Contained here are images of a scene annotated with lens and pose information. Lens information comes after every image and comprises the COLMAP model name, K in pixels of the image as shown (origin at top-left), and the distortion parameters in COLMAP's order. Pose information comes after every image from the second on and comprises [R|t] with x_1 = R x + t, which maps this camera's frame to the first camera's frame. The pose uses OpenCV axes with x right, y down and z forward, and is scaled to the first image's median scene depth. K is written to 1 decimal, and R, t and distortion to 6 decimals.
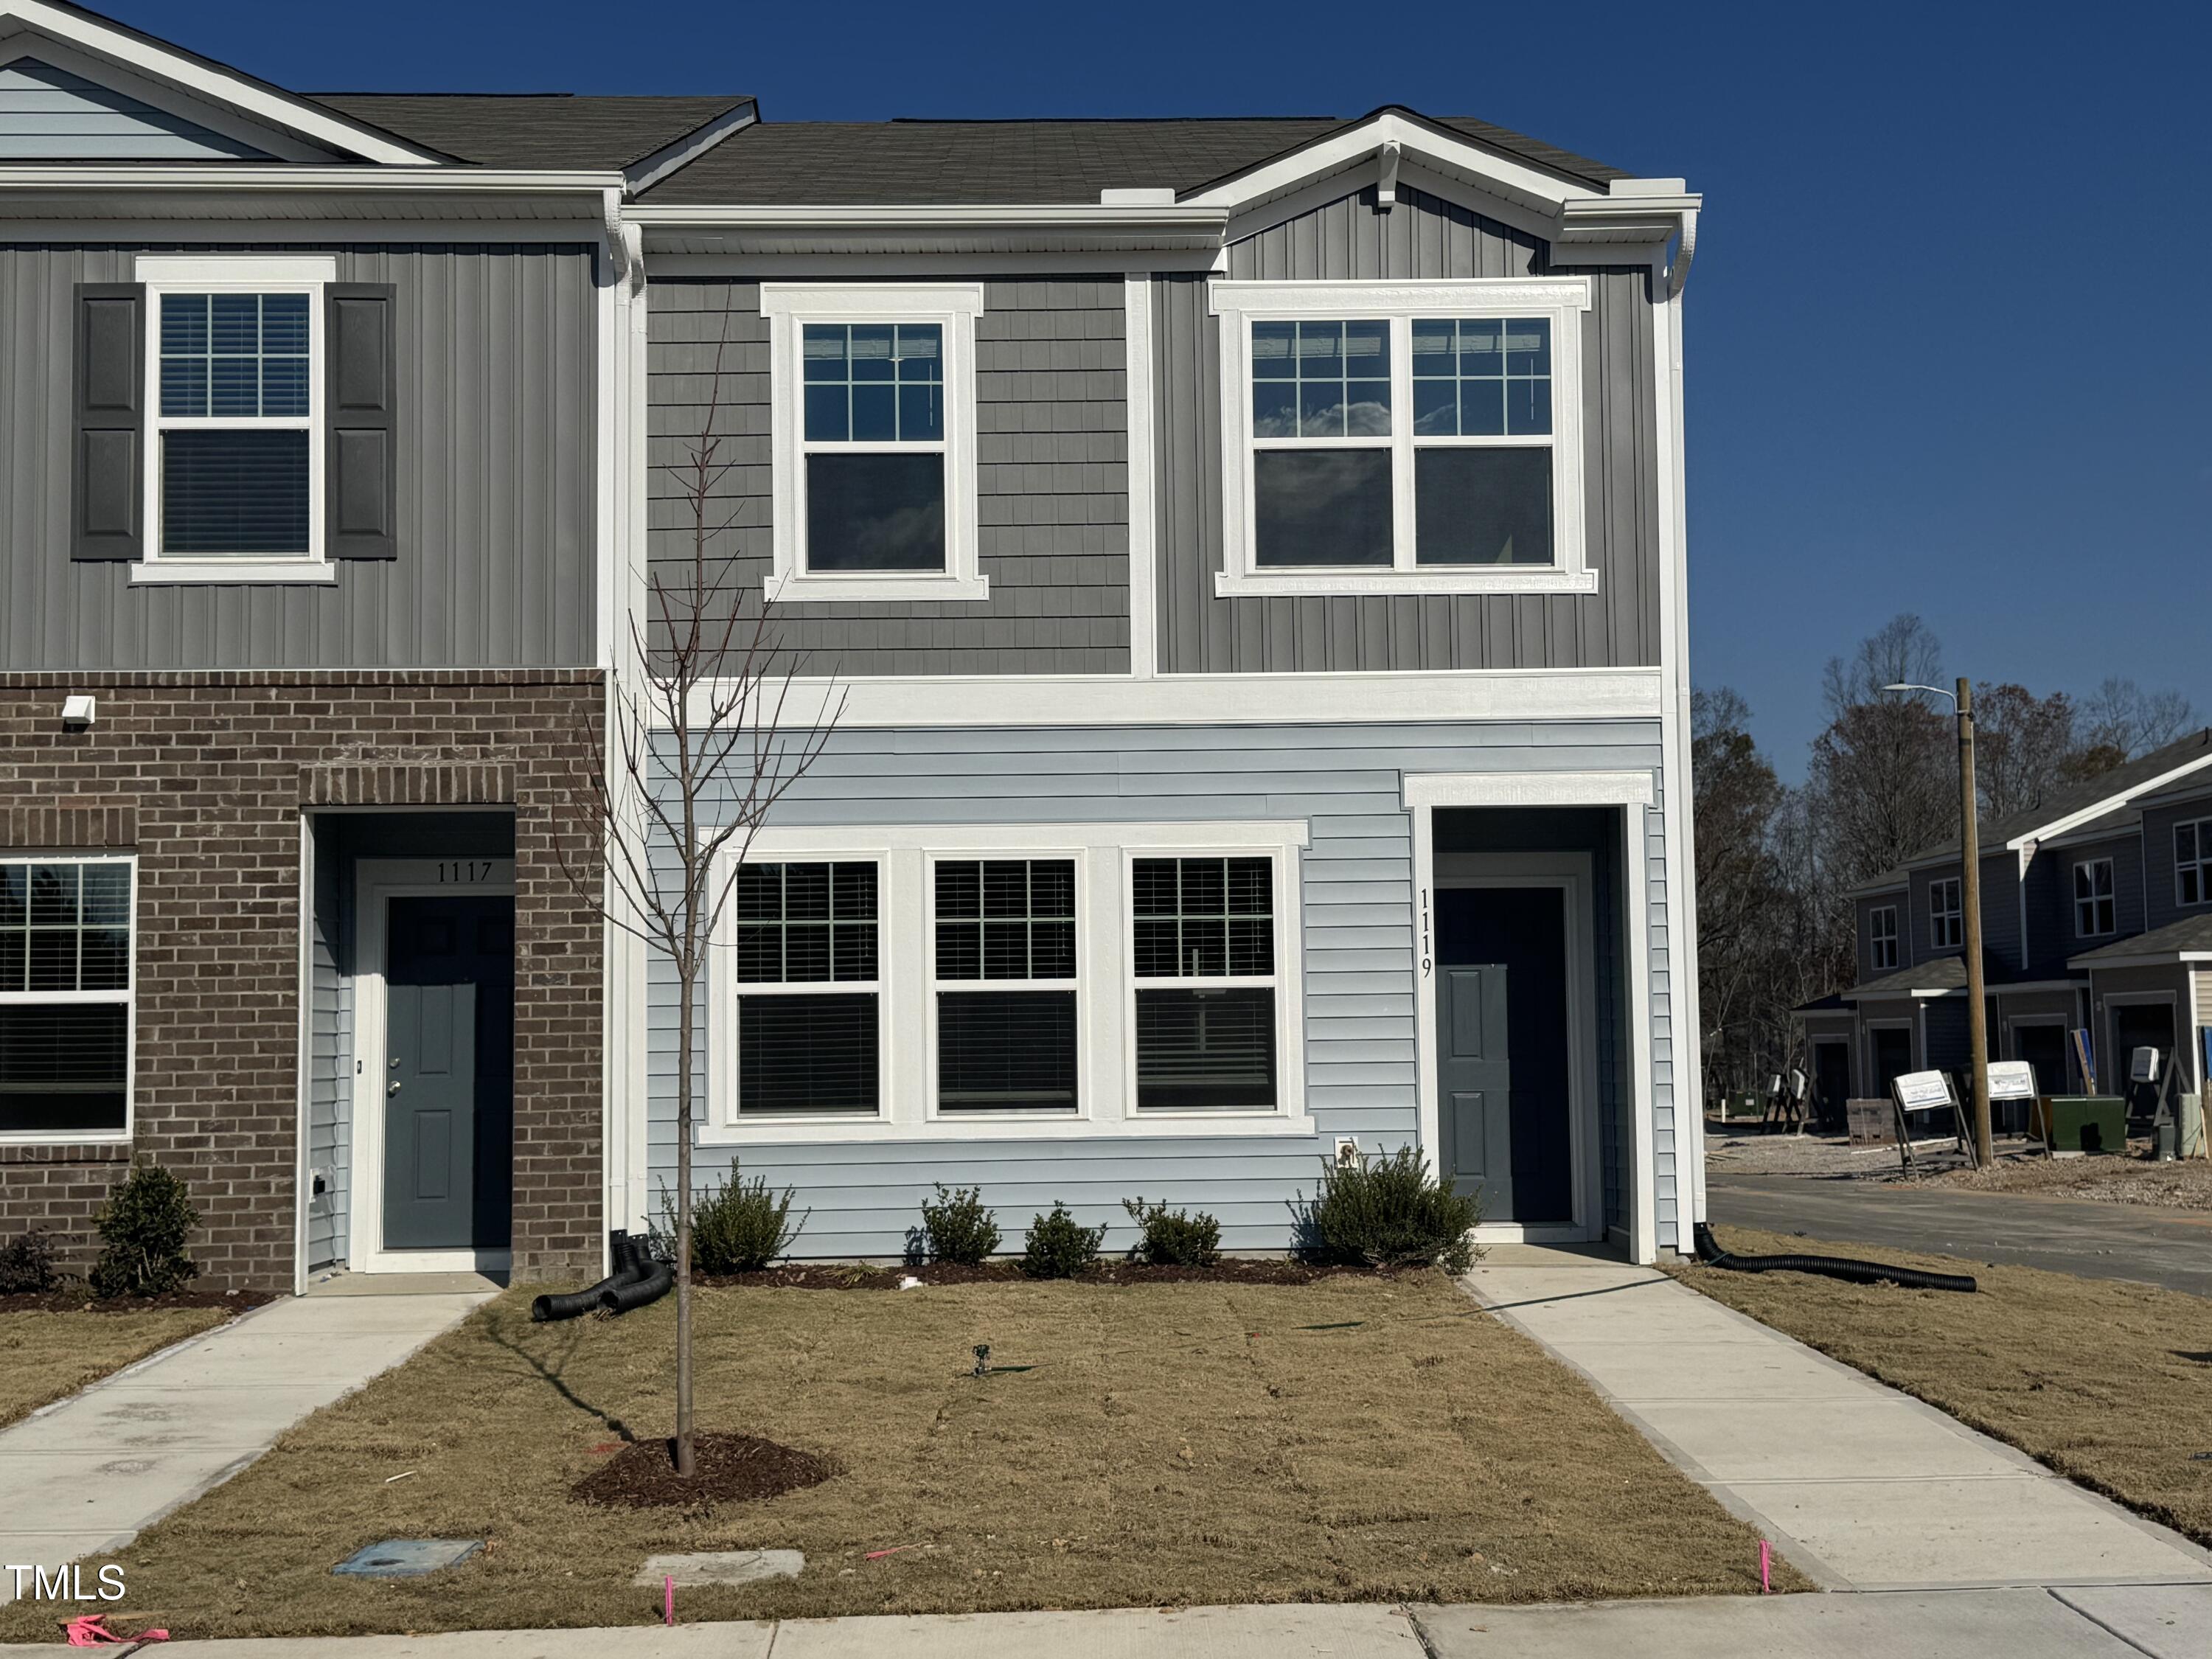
lens RADIAL K [[2506.4, 0, 1108.1], [0, 2506.4, 842.8], [0, 0, 1]] dist [0.052488, 0.000000]
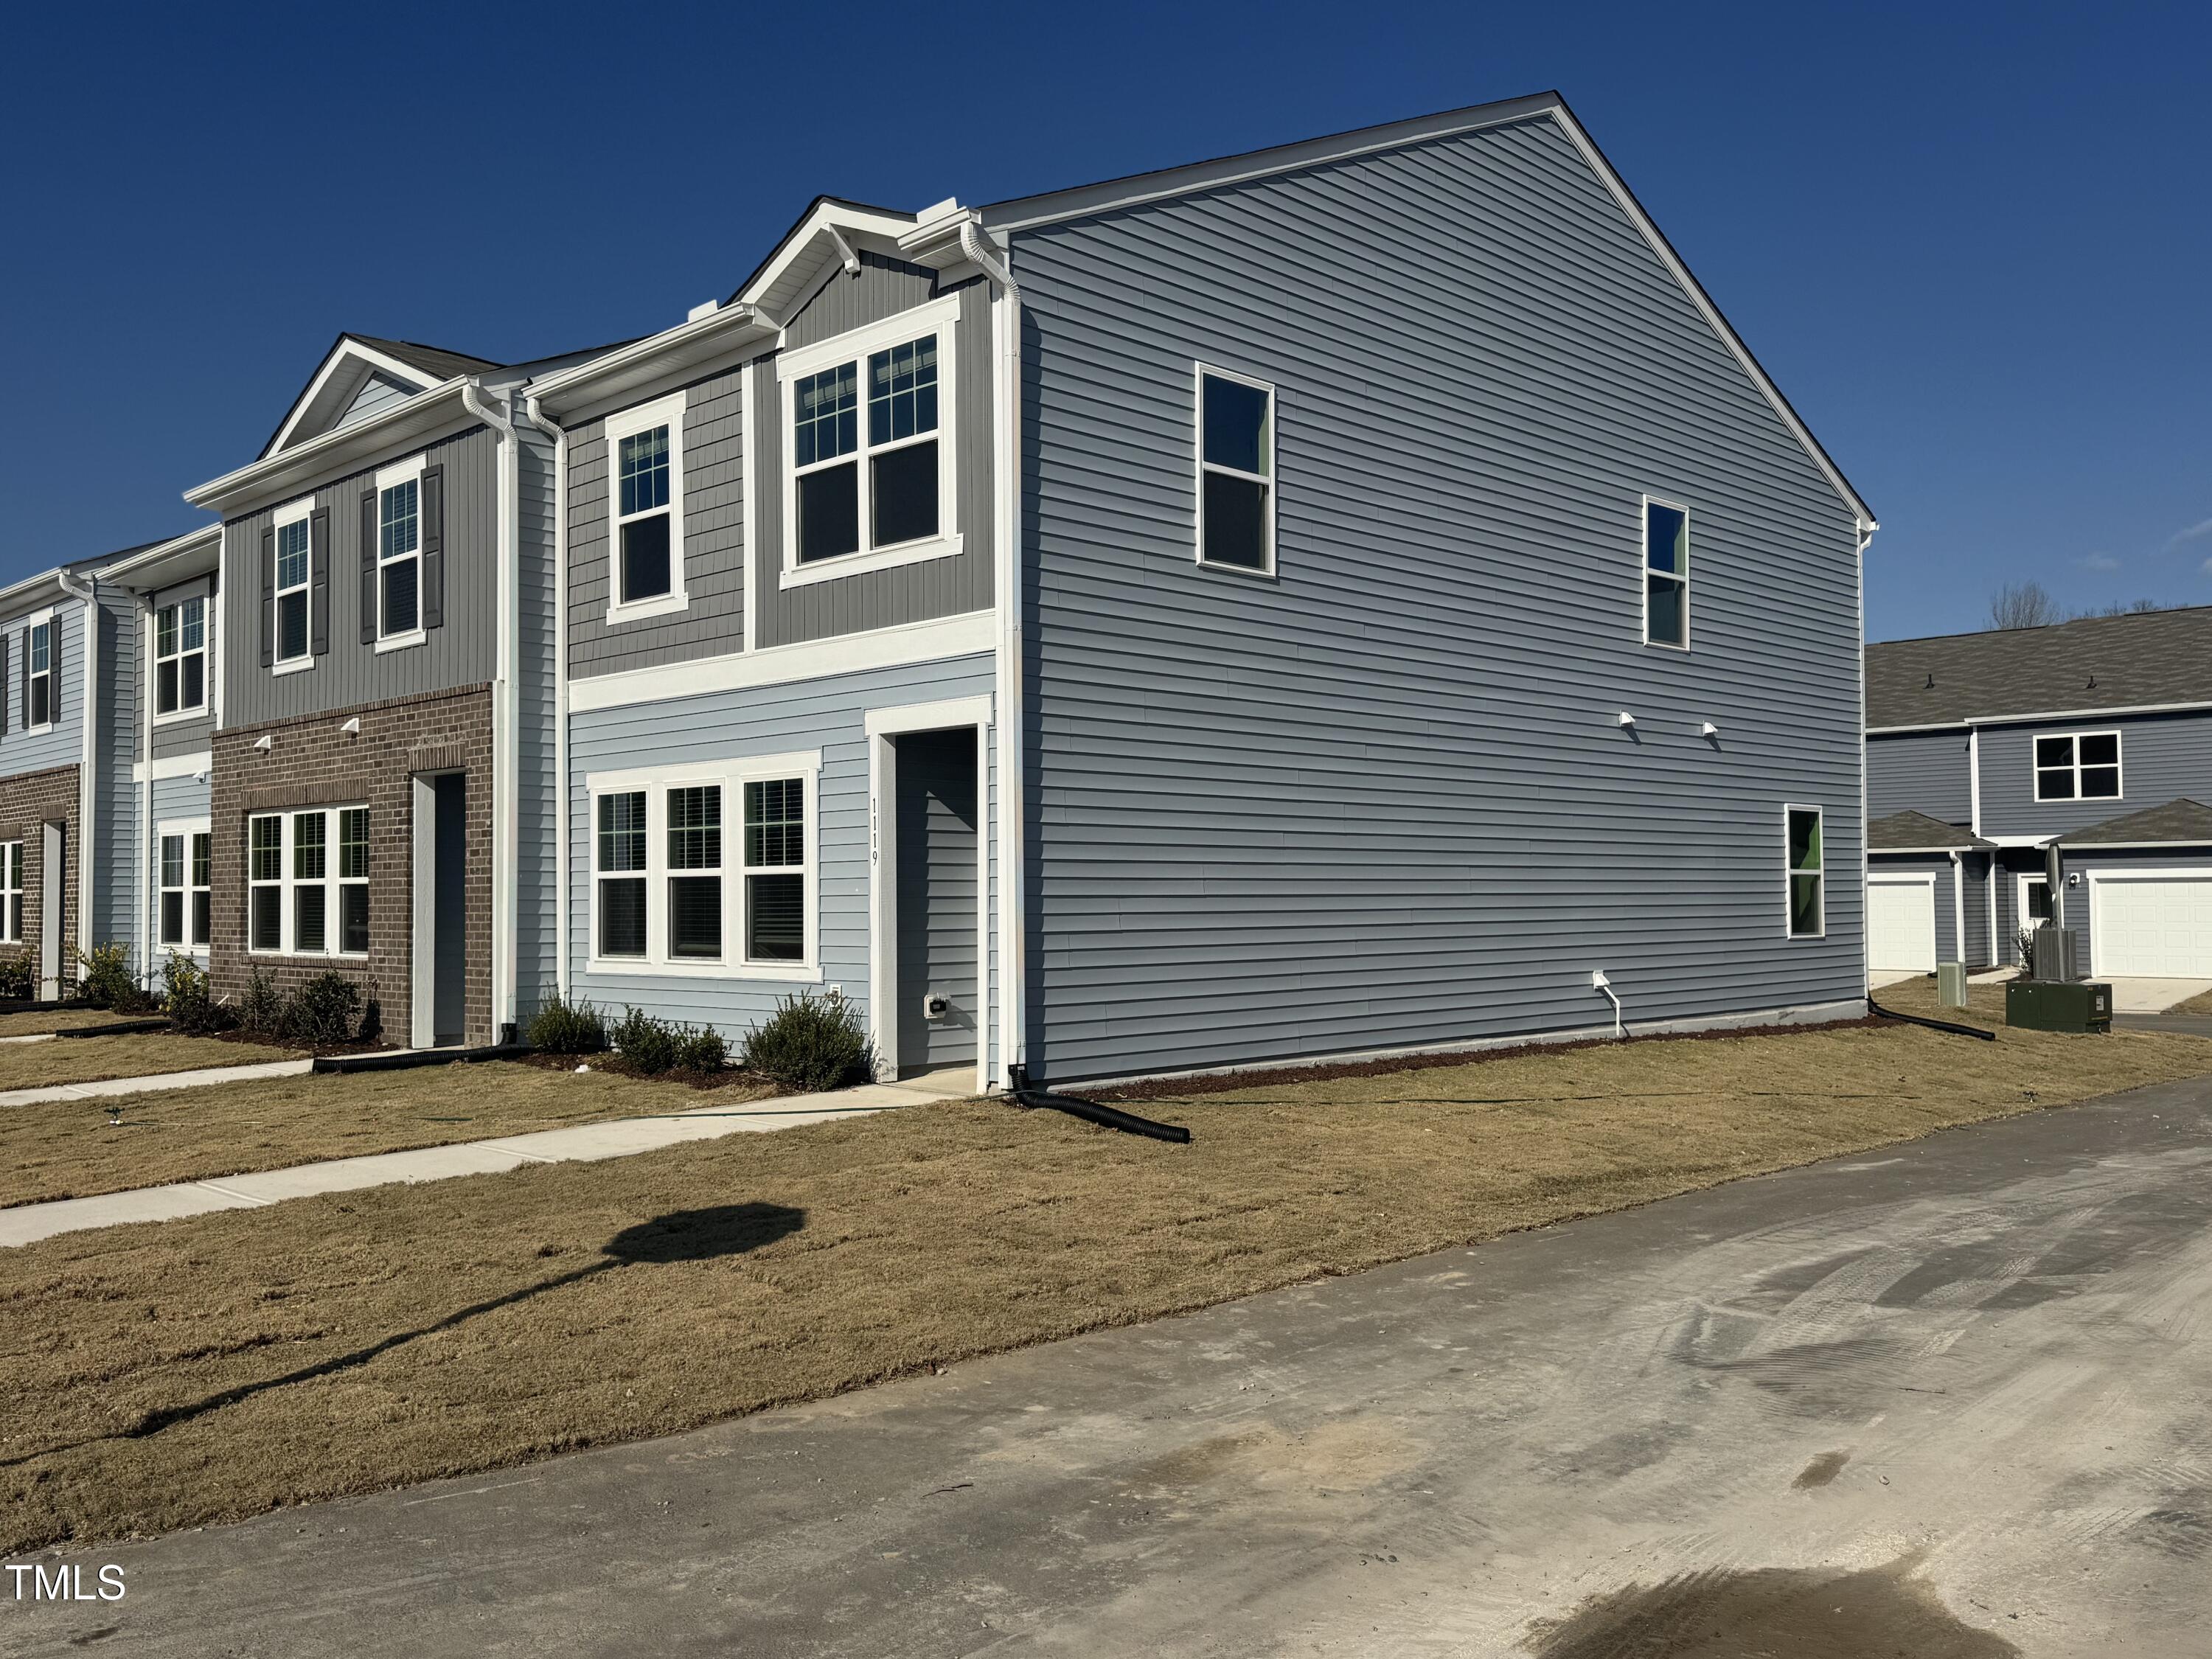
lens RADIAL K [[1801.9, 0, 1104.0], [0, 1801.9, 834.8], [0, 0, 1]] dist [0.080927, 0.000788]
pose [[0.709882, -0.016709, -0.704123, 0.867897], [0.058899, 0.997625, 0.035707, 0.010853], [0.701854, -0.066819, 0.709180, 0.411556]]
